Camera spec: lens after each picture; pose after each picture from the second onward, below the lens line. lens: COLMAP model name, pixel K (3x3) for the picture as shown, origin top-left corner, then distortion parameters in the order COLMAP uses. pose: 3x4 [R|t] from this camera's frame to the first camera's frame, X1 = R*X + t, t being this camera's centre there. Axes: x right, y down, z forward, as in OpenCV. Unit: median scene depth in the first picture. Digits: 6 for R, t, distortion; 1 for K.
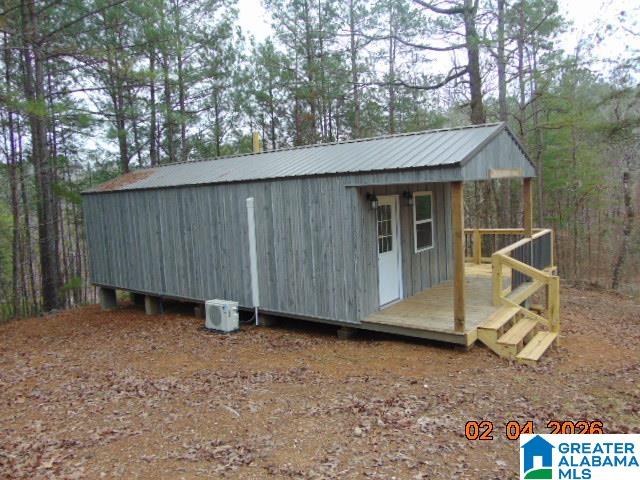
lens RADIAL K [[483.3, 0, 320.0], [0, 483.3, 240.0], [0, 0, 1]] dist [-0.002176, -0.000106]
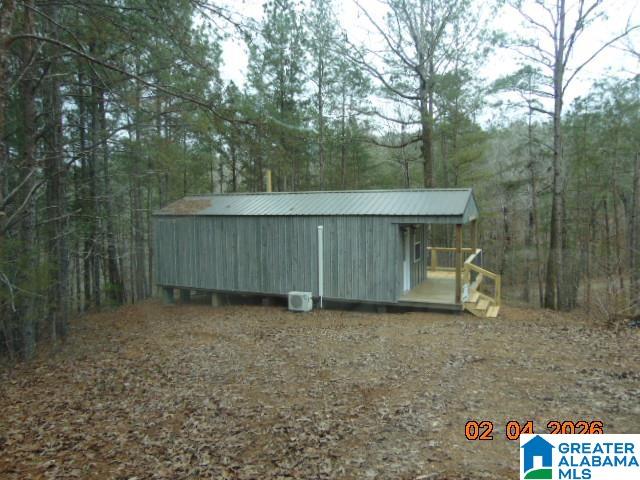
lens RADIAL K [[483.3, 0, 320.0], [0, 483.3, 240.0], [0, 0, 1]] dist [-0.002176, -0.000106]
pose [[0.967660, 0.014849, 0.251822, -0.552939], [-0.009763, 0.999723, -0.021434, -0.009074], [-0.252070, 0.018282, 0.967536, -0.532839]]
